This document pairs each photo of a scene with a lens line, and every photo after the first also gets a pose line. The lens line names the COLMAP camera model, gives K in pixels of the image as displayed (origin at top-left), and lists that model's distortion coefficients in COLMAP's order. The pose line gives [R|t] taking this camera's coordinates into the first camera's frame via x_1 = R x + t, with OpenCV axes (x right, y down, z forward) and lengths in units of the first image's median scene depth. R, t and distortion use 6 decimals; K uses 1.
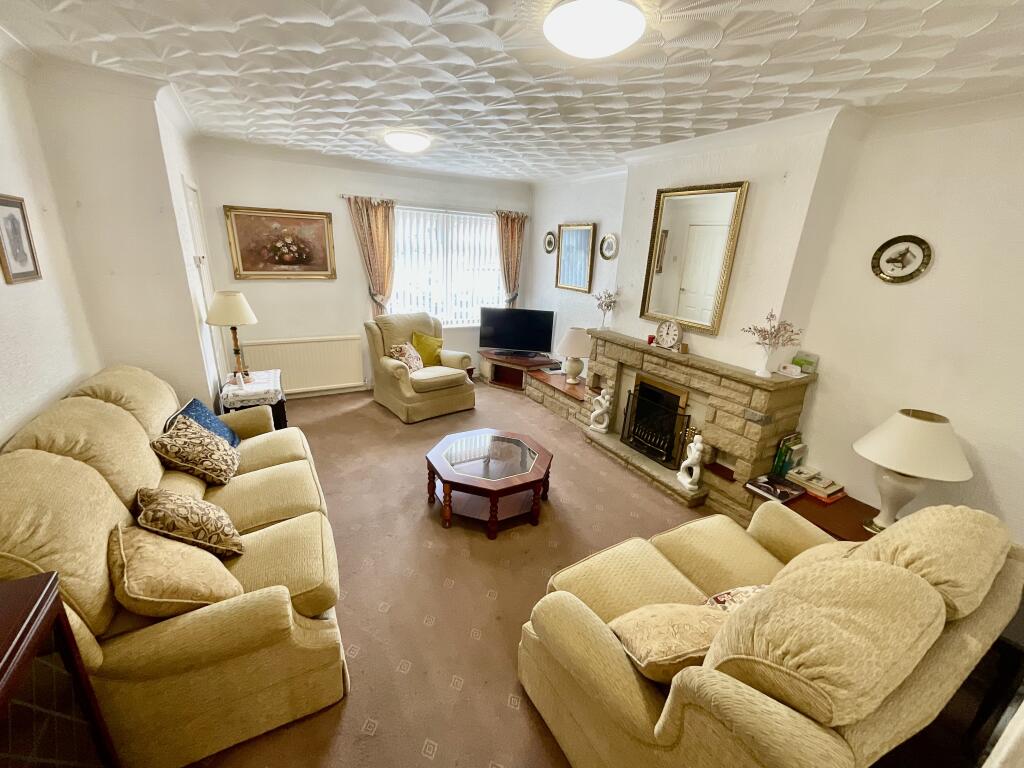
lens RADIAL K [[416.6, 0, 512.0], [0, 416.6, 384.0], [0, 0, 1]] dist [-0.000016, 0.000694]
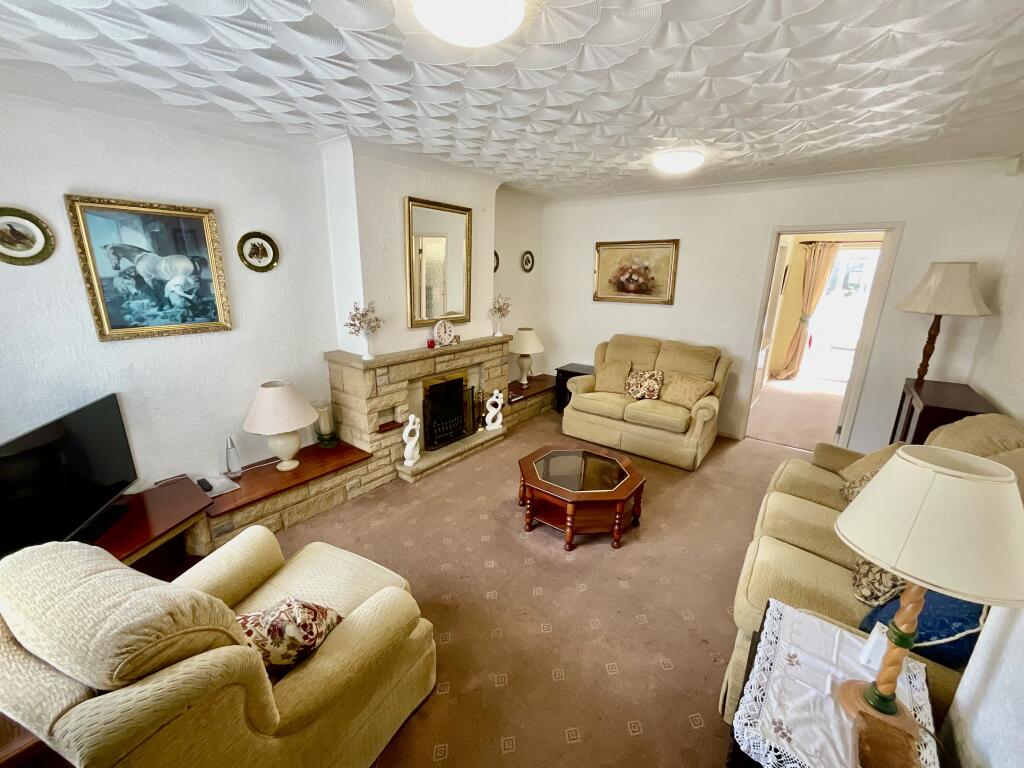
lens RADIAL K [[416.6, 0, 512.0], [0, 416.6, 384.0], [0, 0, 1]] dist [-0.000016, 0.000694]
pose [[-0.374807, -0.301253, 0.876793, -0.714474], [0.260460, 0.873430, 0.411438, -0.409642], [-0.889764, 0.382580, -0.248903, 1.159294]]
